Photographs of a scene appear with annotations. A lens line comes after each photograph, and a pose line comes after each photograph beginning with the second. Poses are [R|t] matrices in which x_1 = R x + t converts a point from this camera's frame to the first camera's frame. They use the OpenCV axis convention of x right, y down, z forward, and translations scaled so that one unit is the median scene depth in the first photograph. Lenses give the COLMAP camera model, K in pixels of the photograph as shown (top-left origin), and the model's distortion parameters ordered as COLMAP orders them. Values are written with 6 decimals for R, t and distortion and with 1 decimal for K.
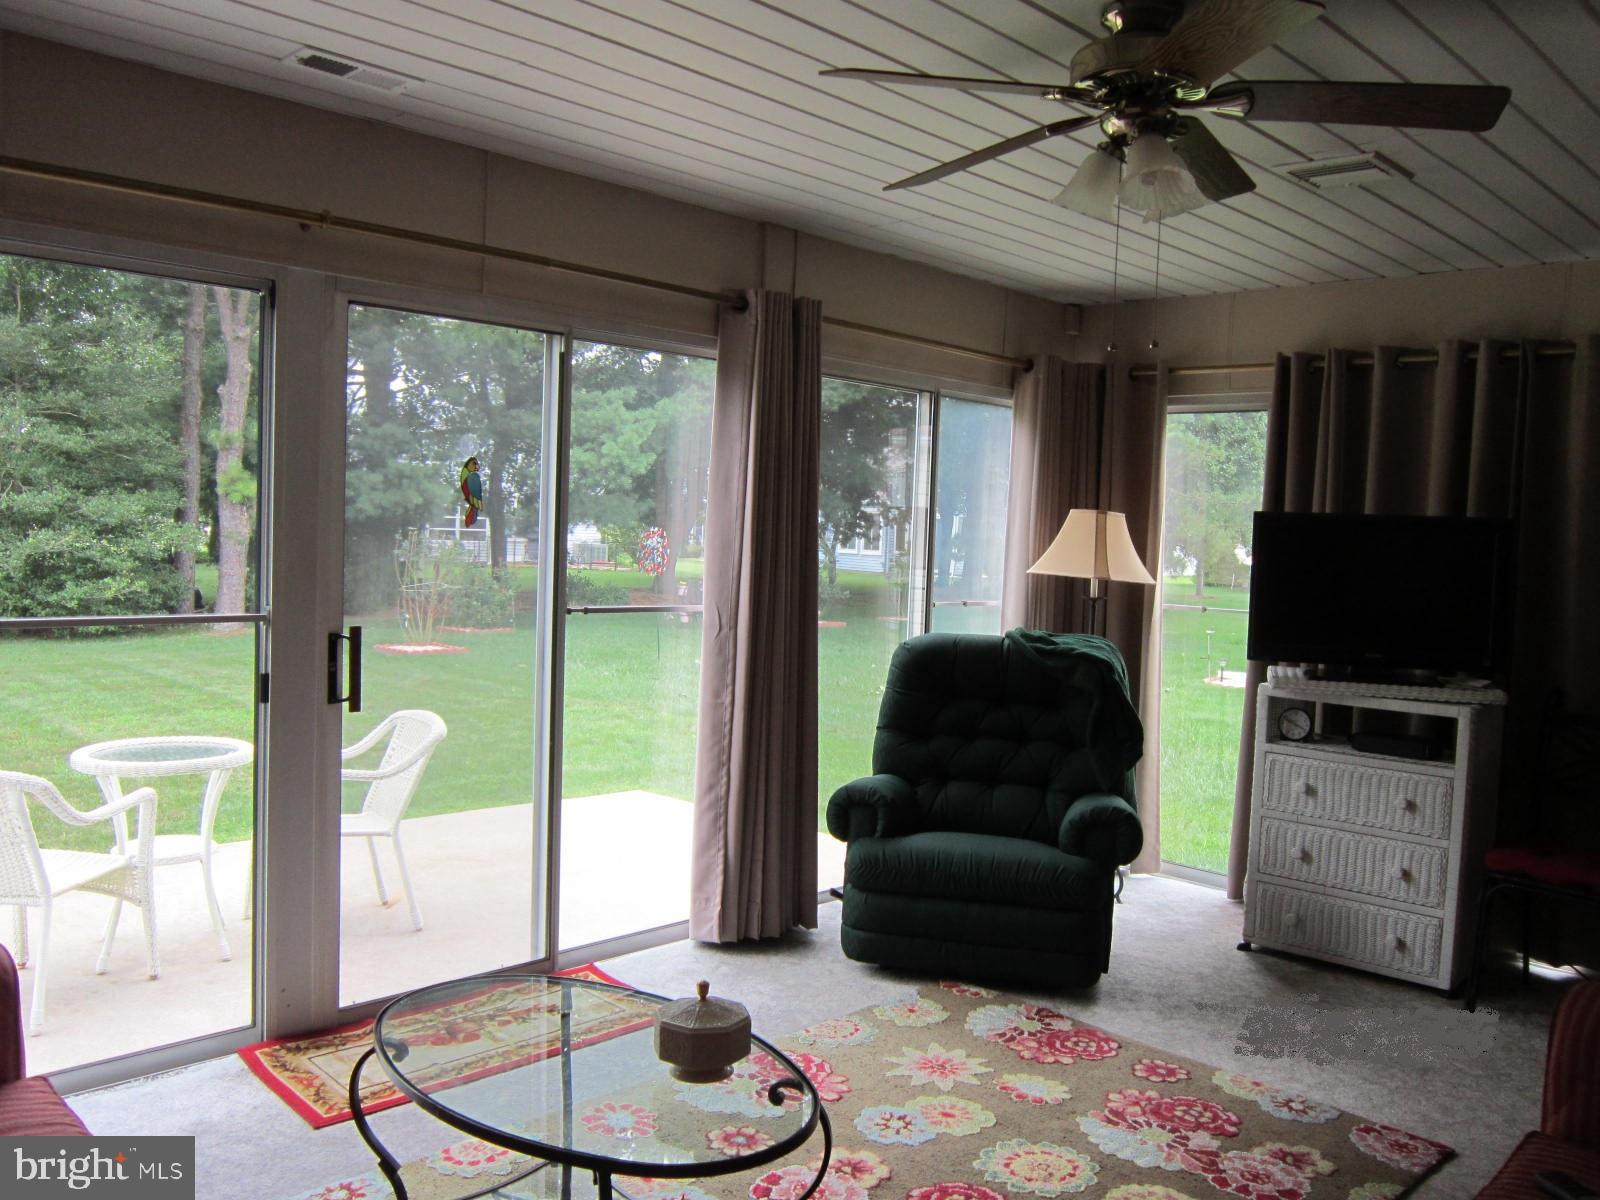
lens RADIAL K [[1311.2, 0, 800.0], [0, 1311.2, 600.0], [0, 0, 1]] dist [-0.059833, 0.018919]
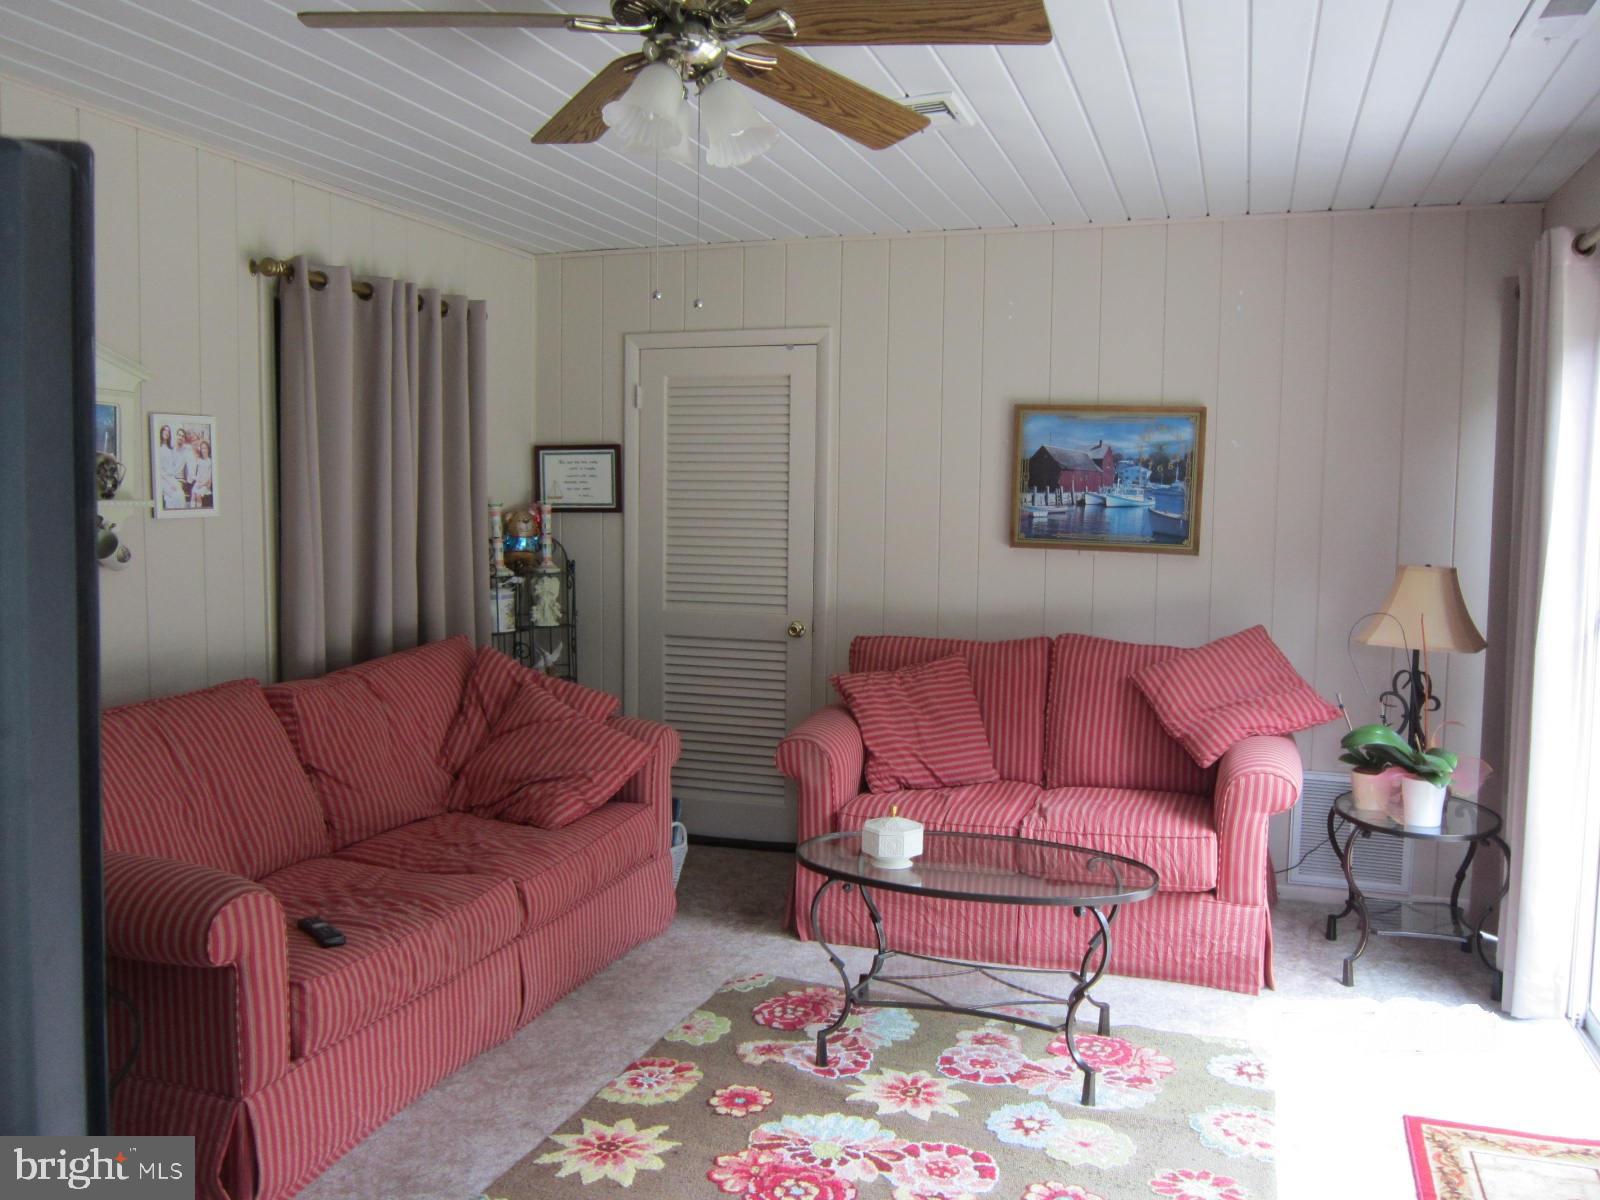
lens RADIAL K [[1311.2, 0, 800.0], [0, 1311.2, 600.0], [0, 0, 1]] dist [-0.059833, 0.018919]
pose [[-0.910785, -0.012098, -0.412703, 0.407848], [-0.068592, 0.990114, 0.122349, -0.073689], [0.407143, 0.139742, -0.902611, 1.380772]]
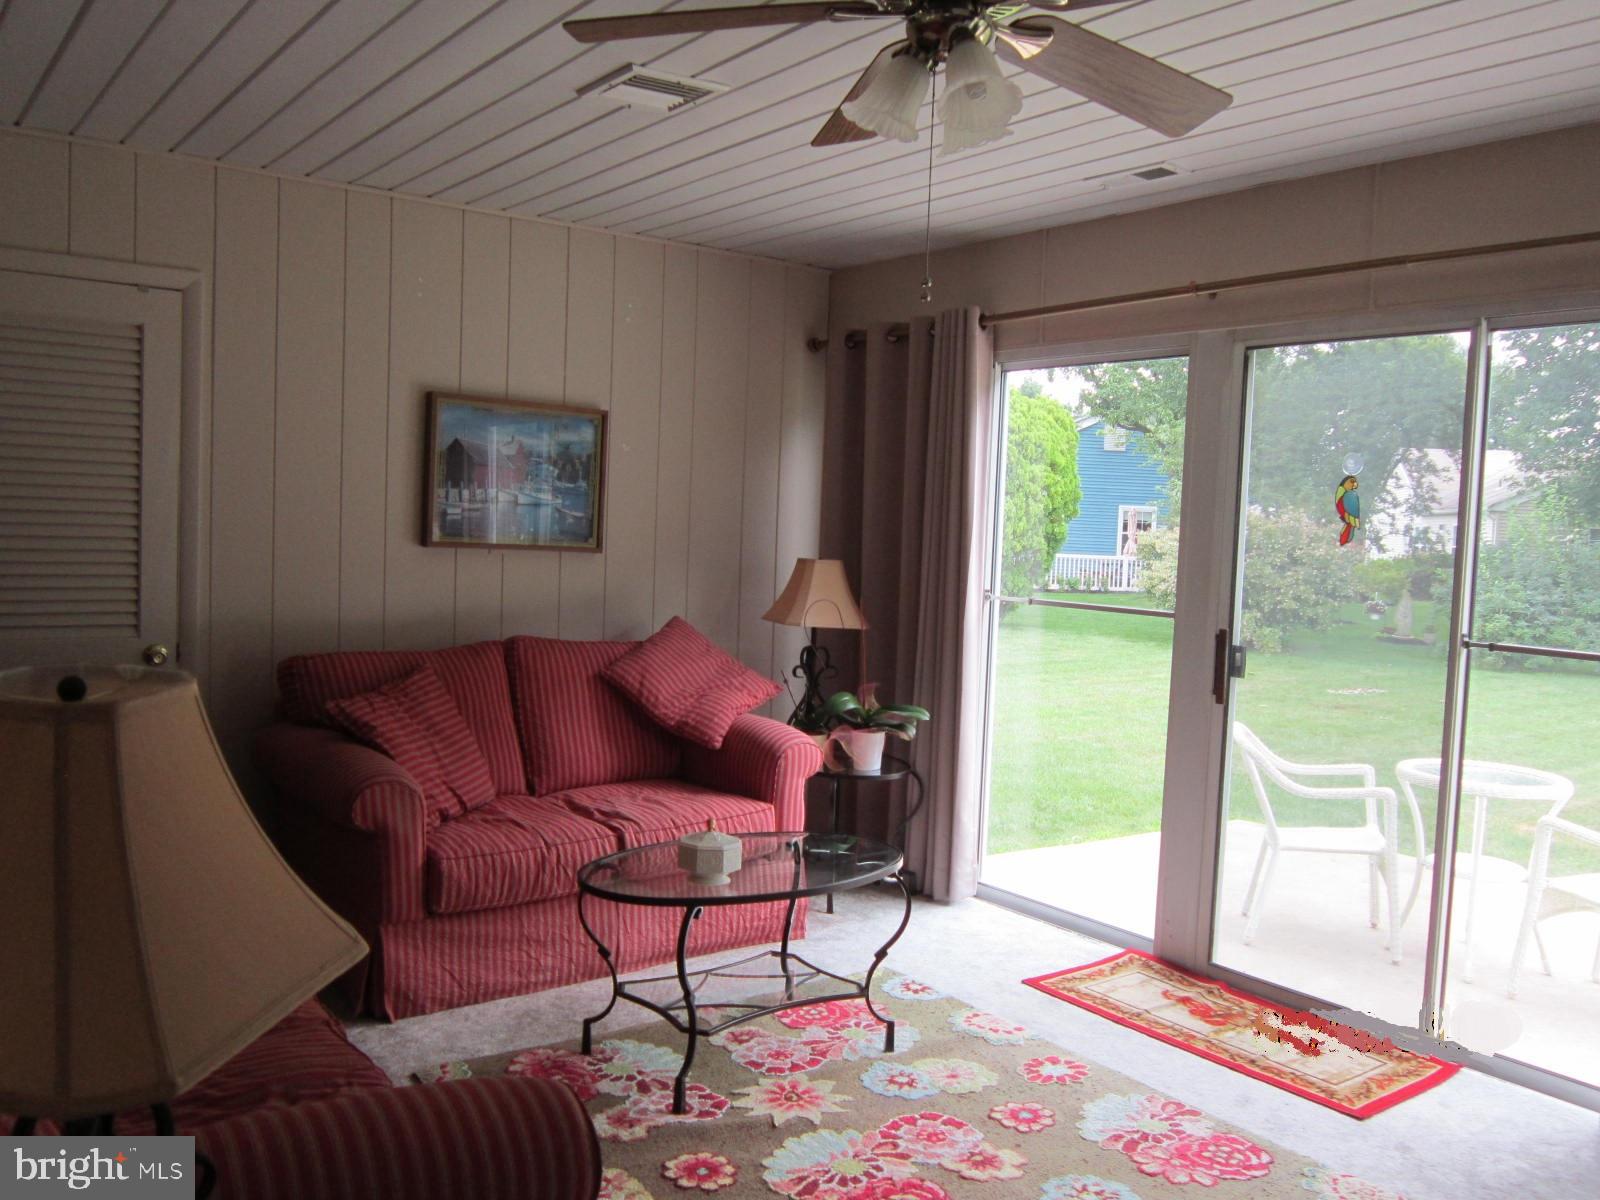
lens RADIAL K [[1311.2, 0, 800.0], [0, 1311.2, 600.0], [0, 0, 1]] dist [-0.059833, 0.018919]
pose [[-0.163237, 0.018960, -0.986405, 0.821075], [-0.104556, 0.993852, 0.036406, -0.007833], [0.981031, 0.109077, -0.160251, 0.783053]]
